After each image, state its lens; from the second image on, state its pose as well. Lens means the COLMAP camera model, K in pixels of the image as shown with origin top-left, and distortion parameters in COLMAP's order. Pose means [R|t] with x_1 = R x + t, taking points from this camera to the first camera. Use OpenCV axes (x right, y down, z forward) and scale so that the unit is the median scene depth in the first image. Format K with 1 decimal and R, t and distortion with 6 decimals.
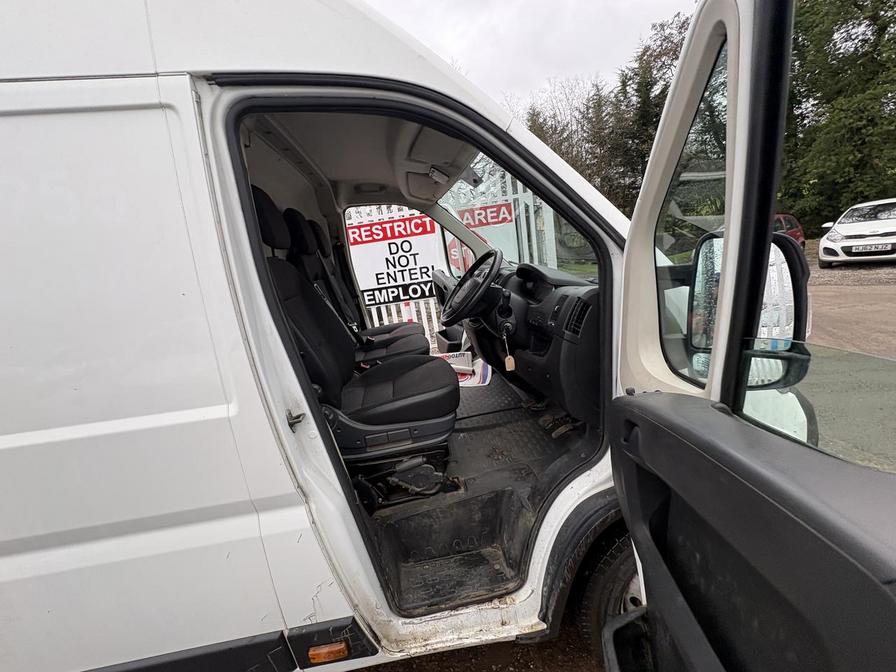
lens RADIAL K [[355.0, 0, 447.8], [0, 355.0, 335.0], [0, 0, 1]] dist [-0.000987, 0.000196]
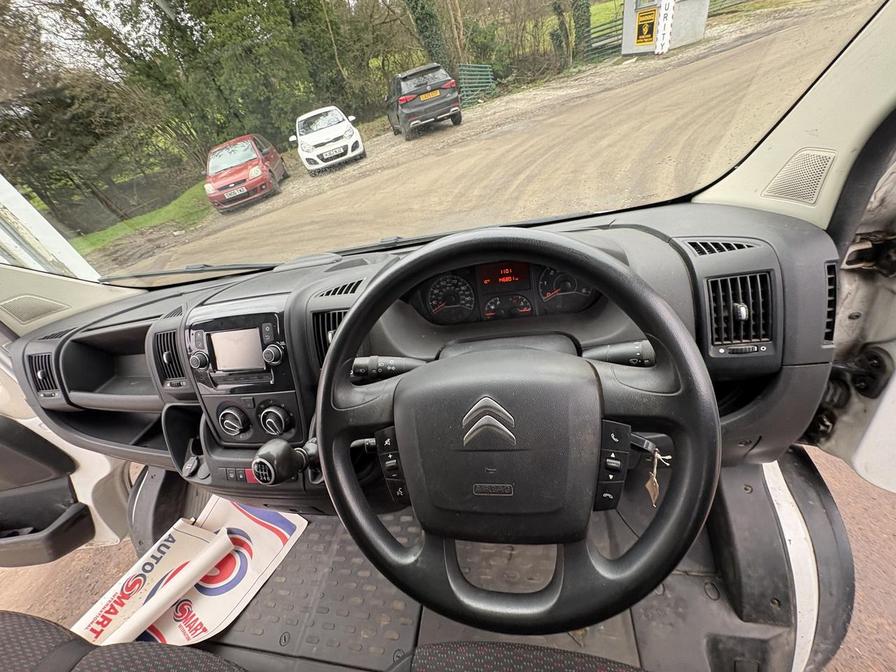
lens RADIAL K [[354.4, 0, 449.7], [0, 354.4, 333.7], [0, 0, 1]] dist [0.000358, -0.000303]
pose [[0.301913, -0.544621, 0.782455, -0.009021], [0.416104, 0.813730, 0.405835, -0.023348], [-0.857733, 0.203056, 0.472295, 0.070219]]
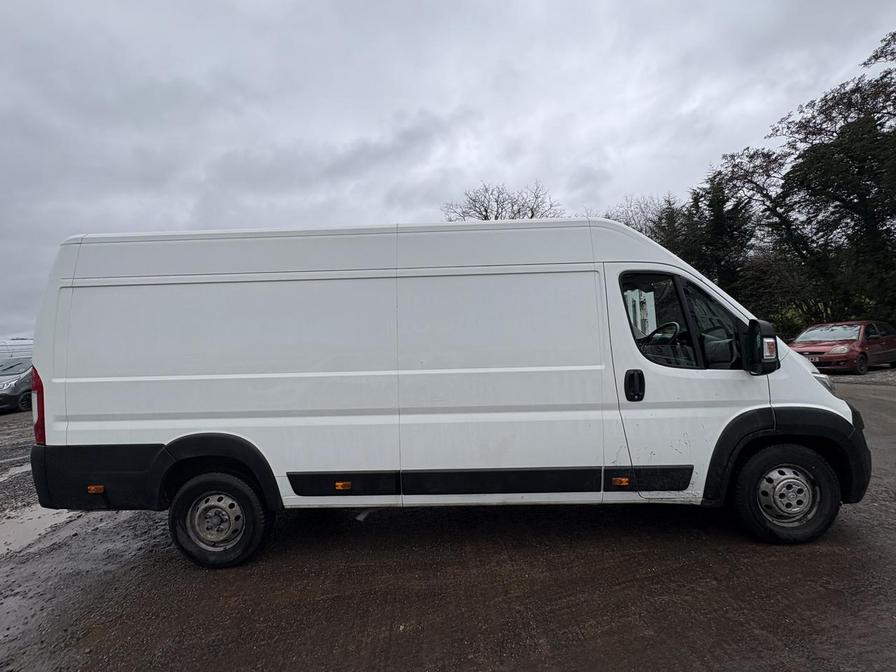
lens RADIAL K [[351.3, 0, 449.5], [0, 351.3, 337.7], [0, 0, 1]] dist [0.010257, -0.003767]
pose [[0.984410, 0.072033, -0.160464, -0.062904], [-0.105635, 0.971564, -0.211908, 0.032262], [0.140636, 0.225555, 0.964026, -0.089879]]
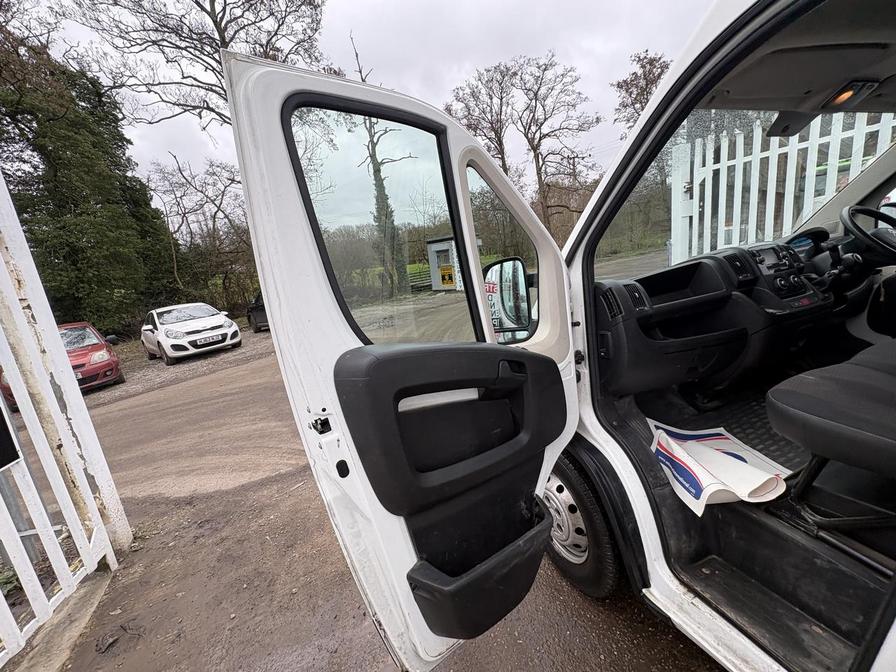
lens RADIAL K [[354.3, 0, 448.0], [0, 354.3, 336.0], [0, 0, 1]] dist [-0.001847, 0.000153]
pose [[-0.209917, -0.045925, 0.976640, -0.051922], [0.384745, 0.914424, 0.125696, -0.037445], [-0.898836, 0.402143, -0.174284, 0.185137]]
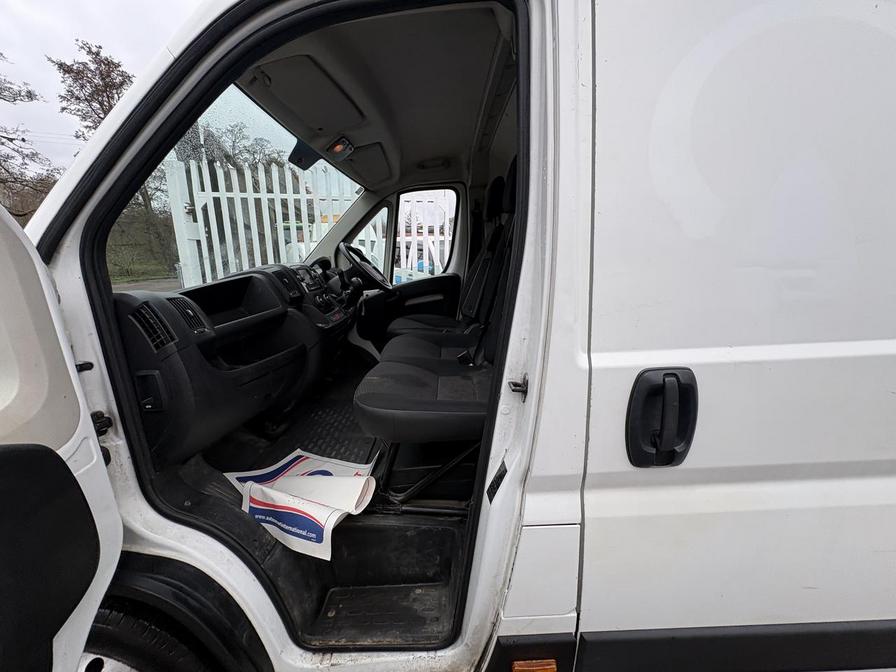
lens RADIAL K [[356.4, 0, 446.3], [0, 356.4, 336.7], [0, 0, 1]] dist [-0.000885, 0.000214]
pose [[-0.981535, 0.109591, 0.156779, -0.033911], [0.167387, 0.888780, 0.426676, -0.033995], [-0.092582, 0.445040, -0.890712, 0.178969]]
